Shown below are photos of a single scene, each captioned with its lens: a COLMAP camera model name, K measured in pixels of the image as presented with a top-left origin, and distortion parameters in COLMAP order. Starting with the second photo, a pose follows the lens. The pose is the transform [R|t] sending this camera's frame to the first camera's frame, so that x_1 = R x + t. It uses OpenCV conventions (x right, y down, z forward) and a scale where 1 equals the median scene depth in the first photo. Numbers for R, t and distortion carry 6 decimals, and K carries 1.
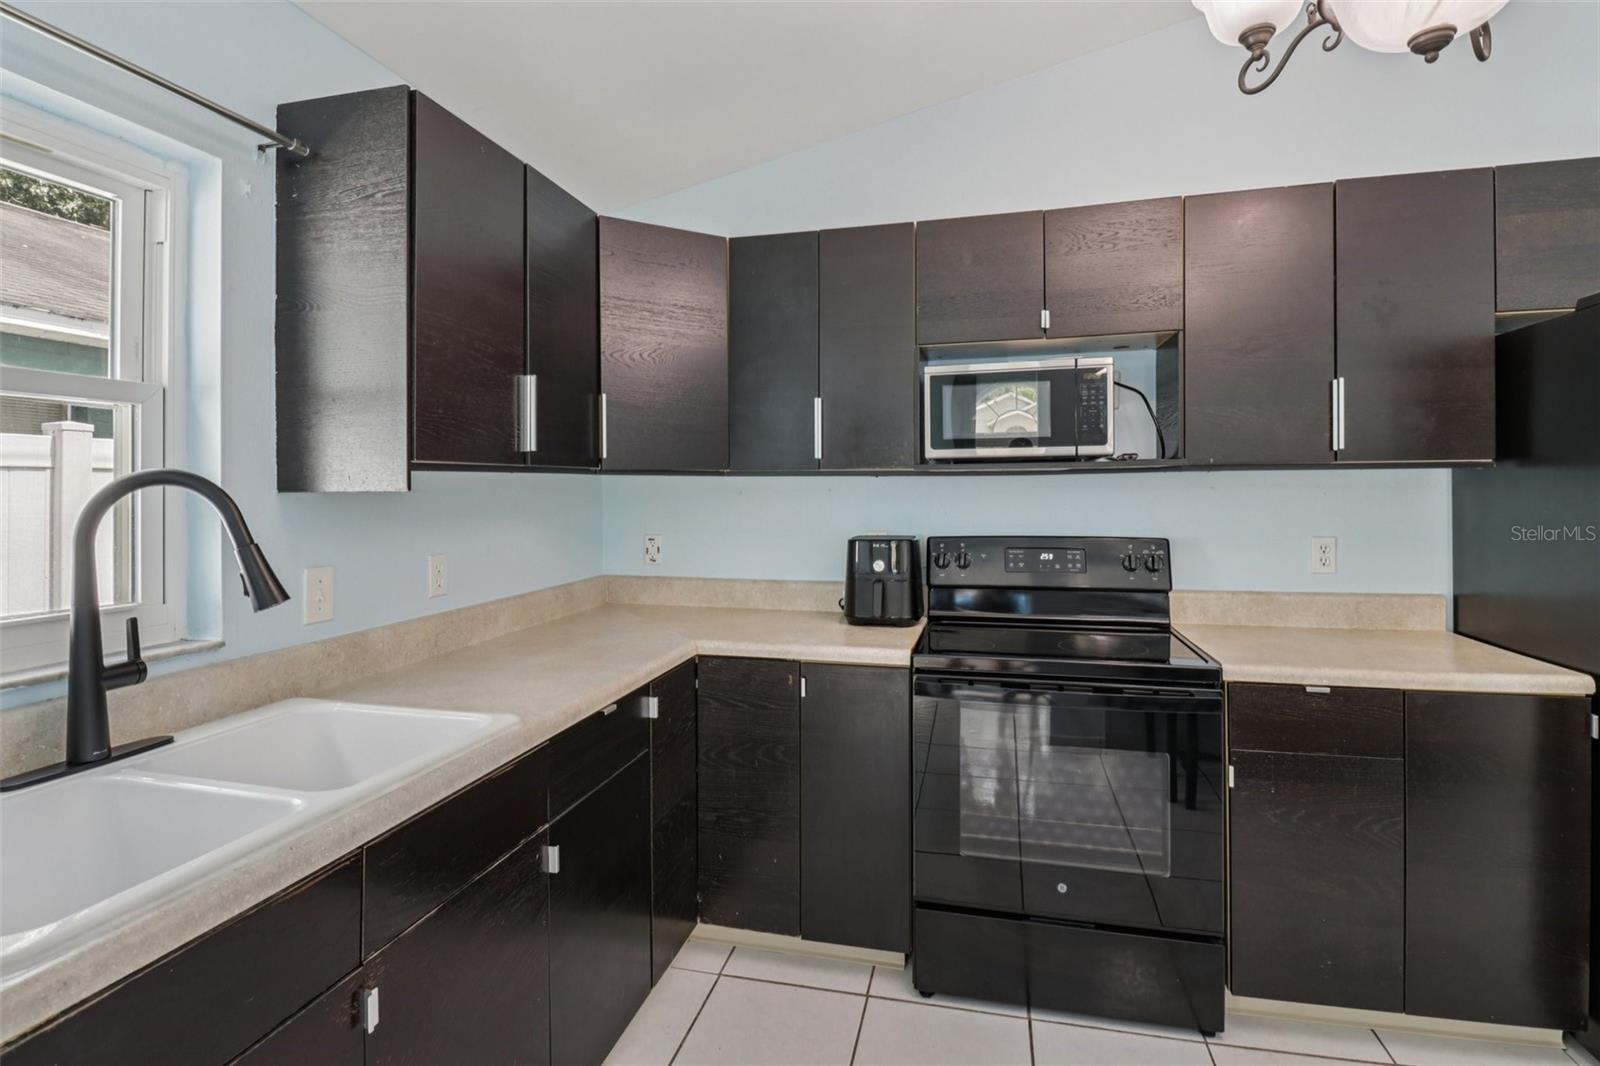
lens RADIAL K [[775.8, 0, 803.1], [0, 775.8, 480.4], [0, 0, 1]] dist [-0.011598, -0.000546]
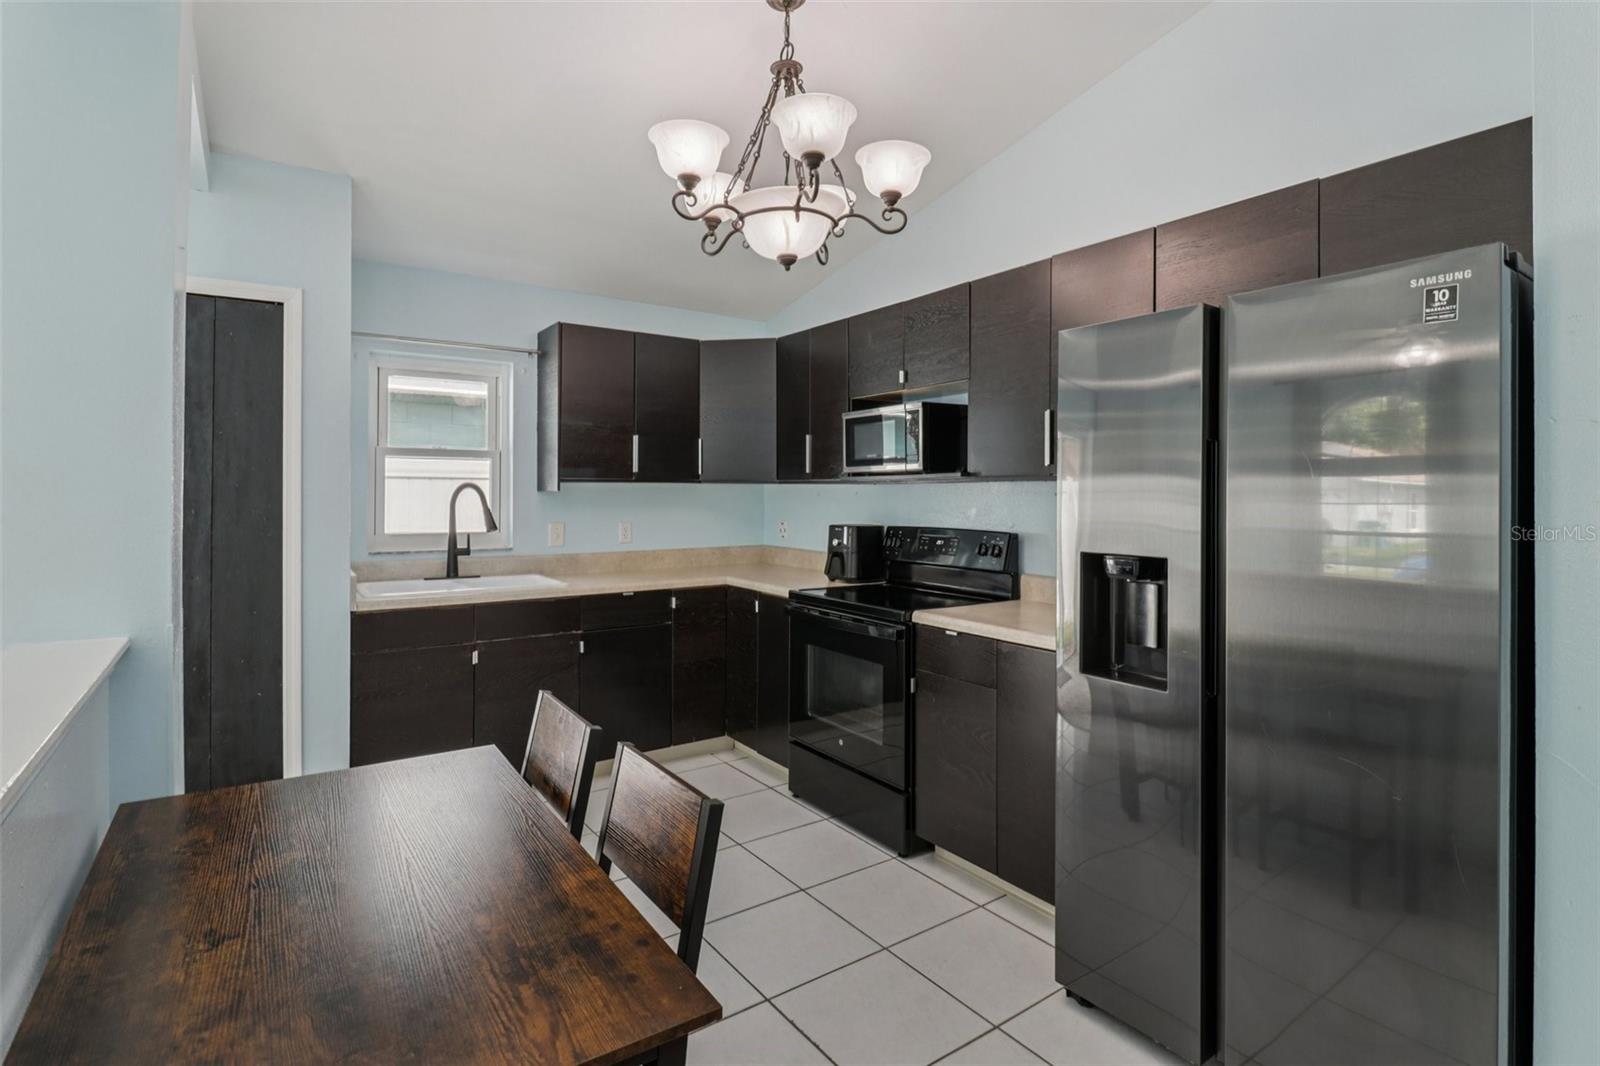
lens RADIAL K [[779.1, 0, 793.8], [0, 779.1, 496.0], [0, 0, 1]] dist [0.048345, -0.049187]
pose [[0.745912, 0.009940, -0.665970, 1.219925], [-0.000125, 0.999891, 0.014784, -0.005444], [0.666044, -0.010945, 0.745832, -0.244691]]
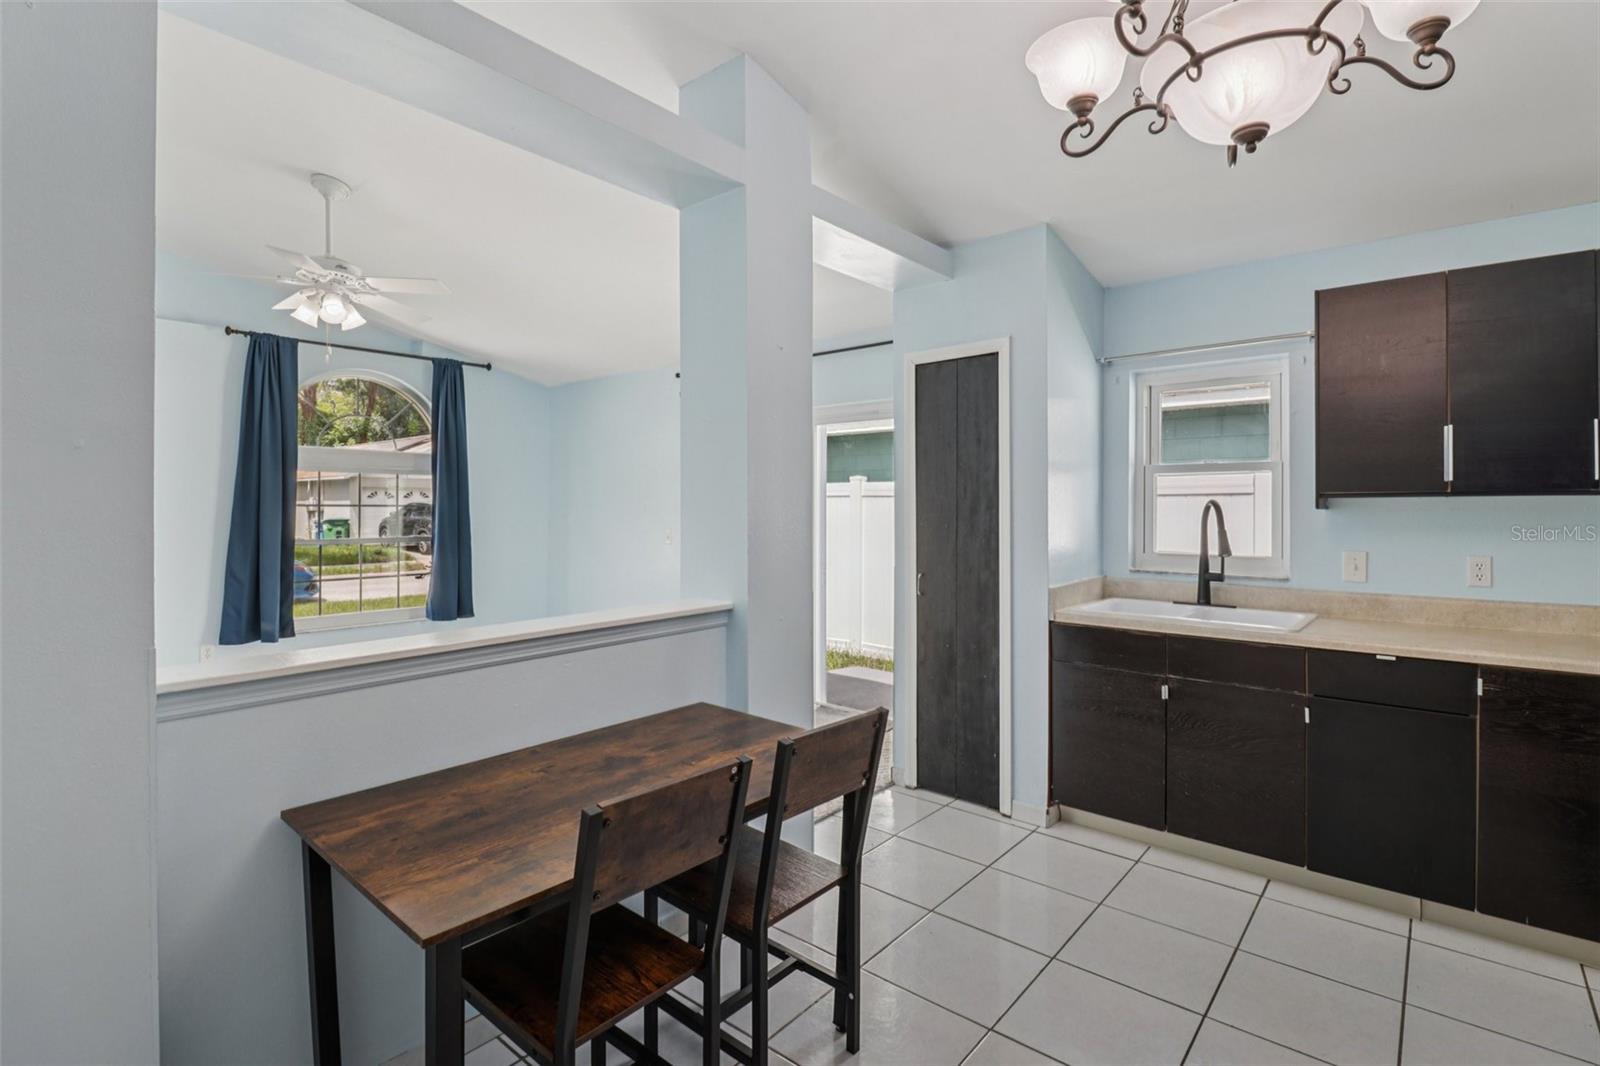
lens RADIAL K [[761.4, 0, 795.1], [0, 761.4, 502.5], [0, 0, 1]] dist [-0.000080, -0.016989]
pose [[-0.457020, -0.001663, -0.889455, 1.238854], [0.009334, 0.999934, -0.006666, -0.001774], [0.889408, -0.011348, -0.456974, 0.523265]]
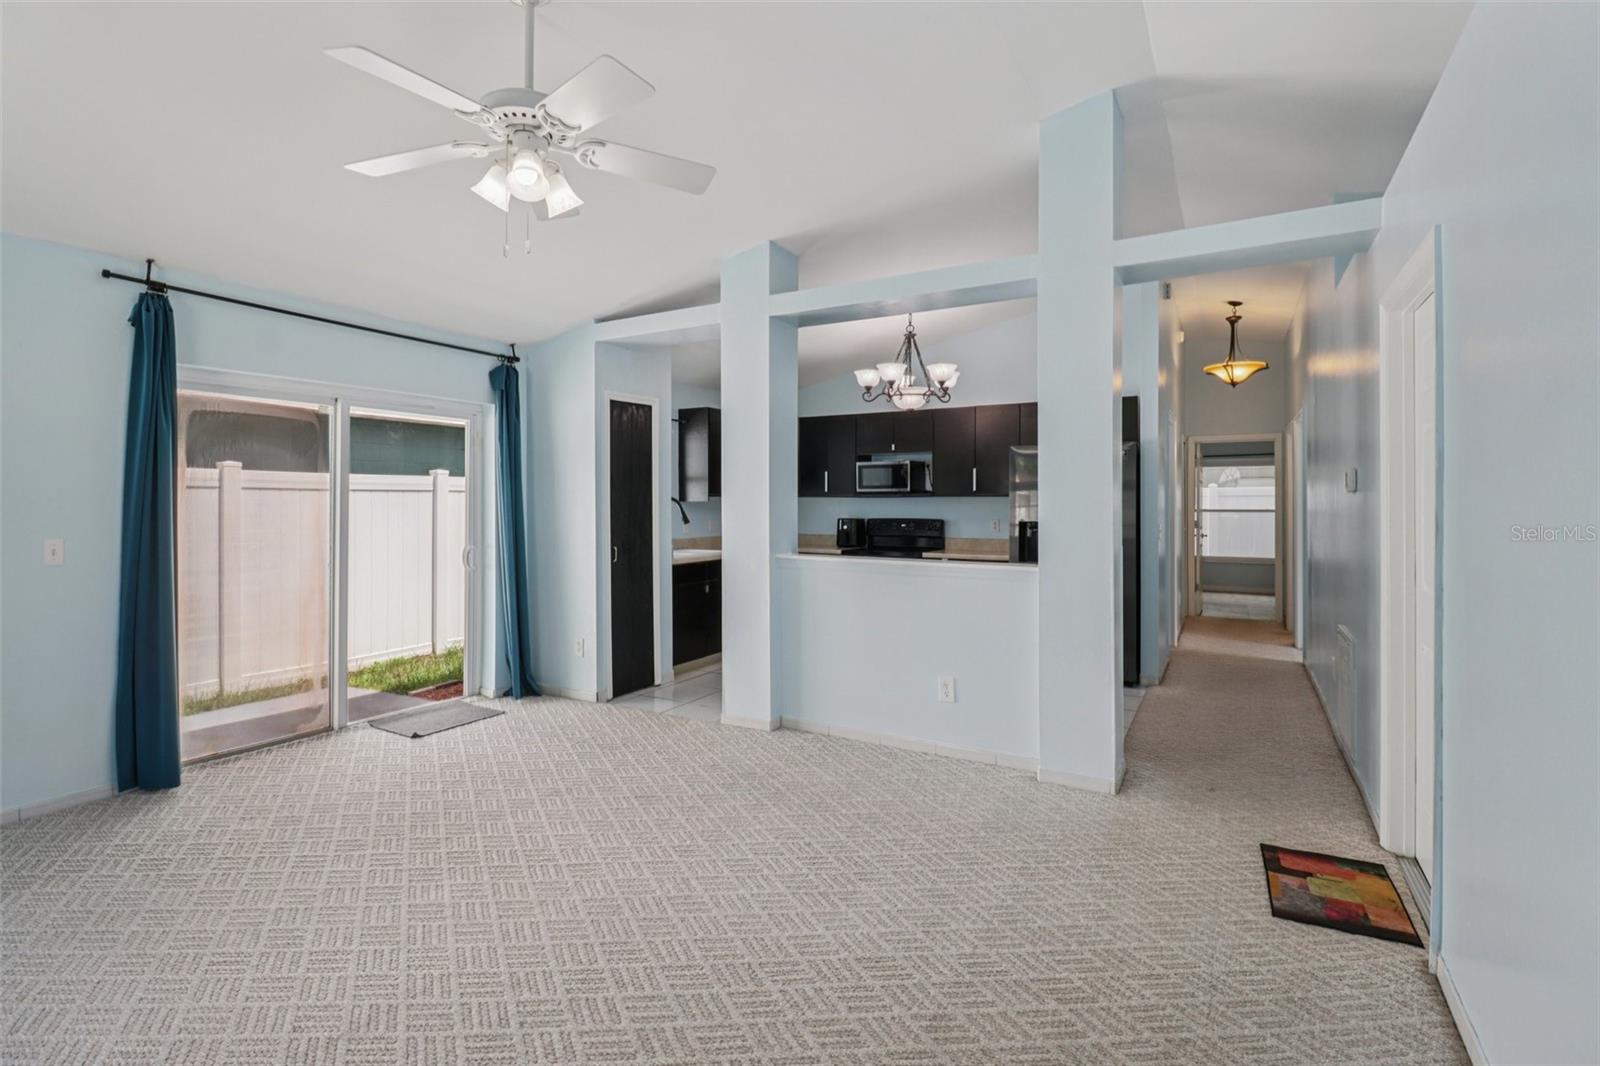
lens RADIAL K [[761.4, 0, 795.1], [0, 761.4, 502.5], [0, 0, 1]] dist [-0.000080, -0.016989]
pose [[0.960300, 0.005334, -0.278920, 0.836314], [-0.002032, 0.999924, 0.012127, -0.024926], [0.278963, -0.011079, 0.960238, -2.156228]]
